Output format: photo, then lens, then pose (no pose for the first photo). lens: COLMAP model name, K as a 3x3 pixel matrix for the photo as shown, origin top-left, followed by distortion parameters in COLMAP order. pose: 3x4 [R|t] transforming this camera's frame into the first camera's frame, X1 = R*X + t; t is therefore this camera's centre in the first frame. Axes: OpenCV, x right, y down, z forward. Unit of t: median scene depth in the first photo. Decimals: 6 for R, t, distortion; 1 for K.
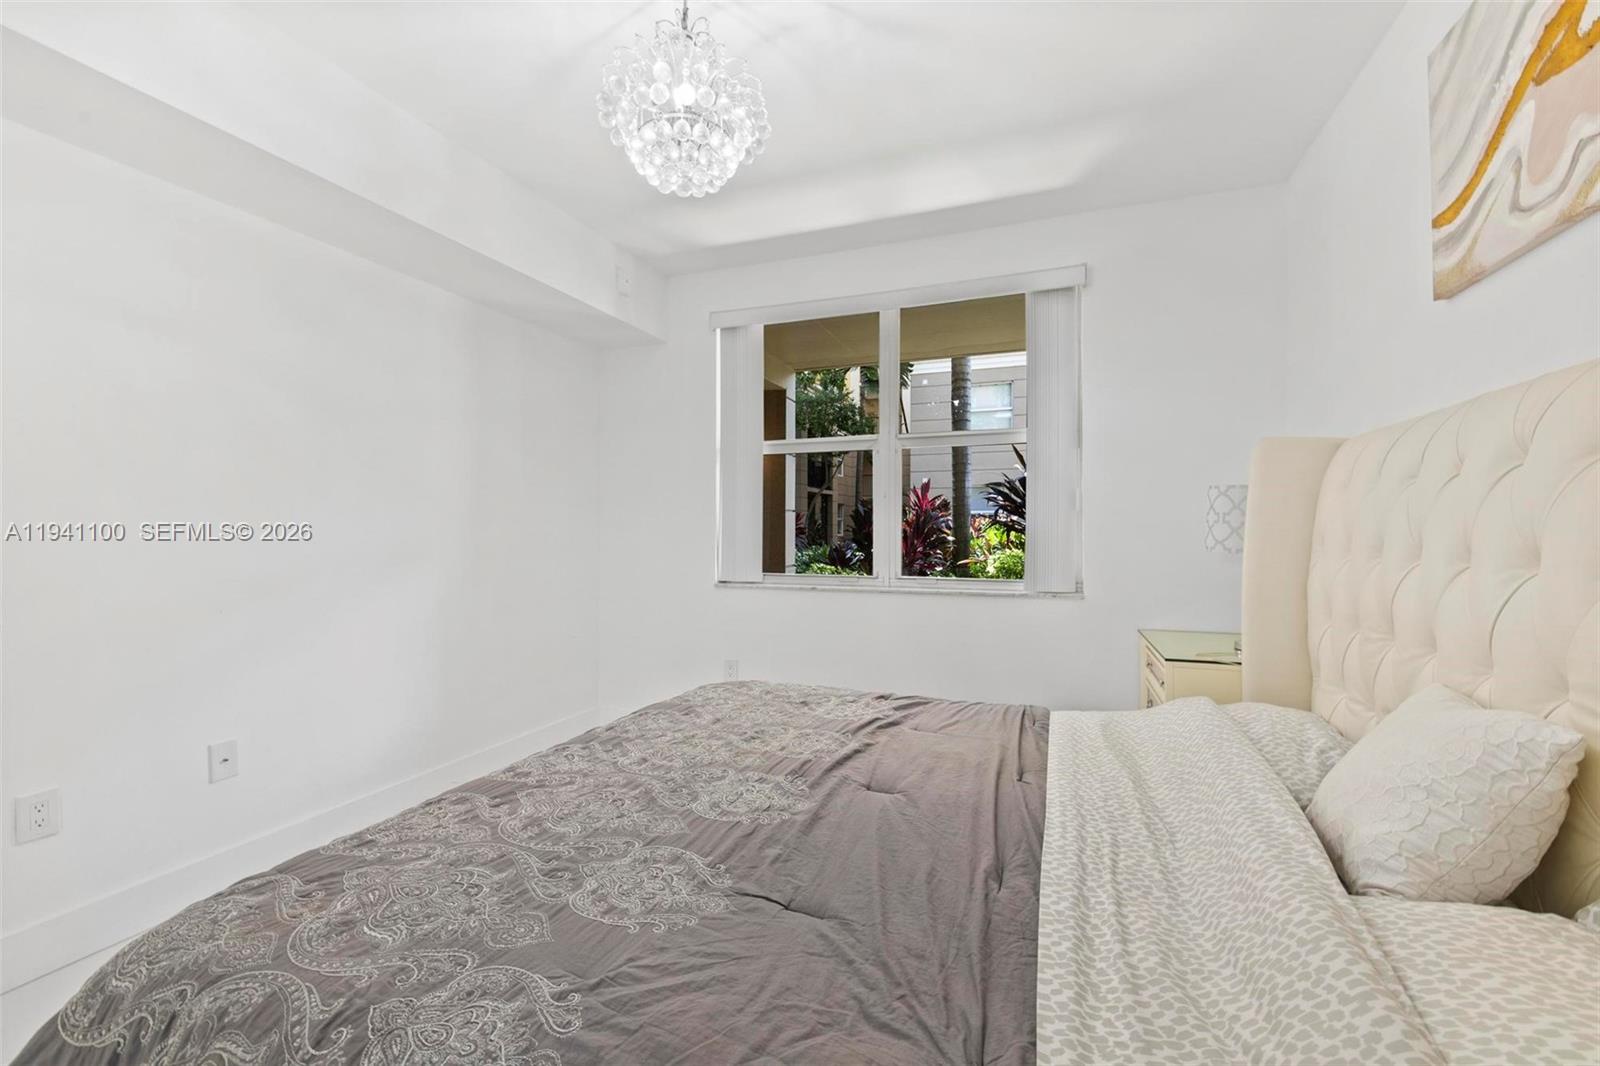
lens RADIAL K [[672.6, 0, 785.5], [0, 672.6, 527.0], [0, 0, 1]] dist [-0.001762, -0.000316]
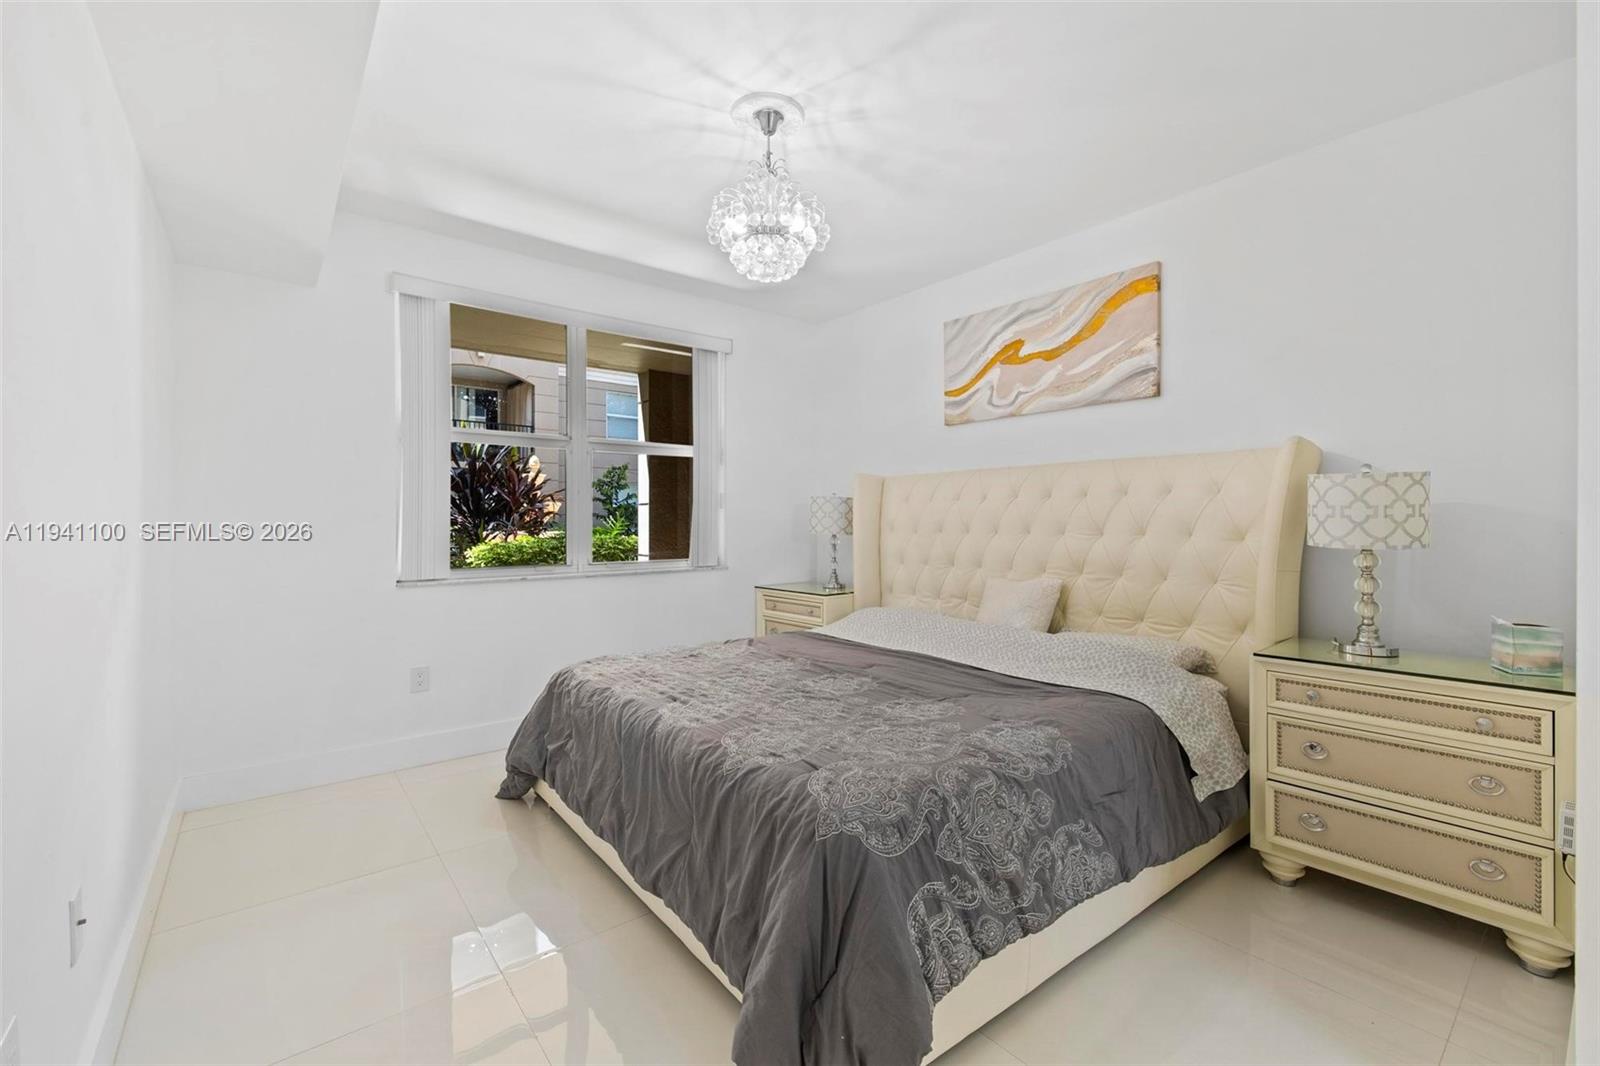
lens RADIAL K [[680.1, 0, 800.0], [0, 680.1, 533.0], [0, 0, 1]] dist [-0.001438, -0.000466]
pose [[0.502631, -0.014536, 0.864379, -1.389359], [-0.003336, 0.999819, 0.018753, -0.000095], [-0.864495, -0.012310, 0.502492, 0.228125]]
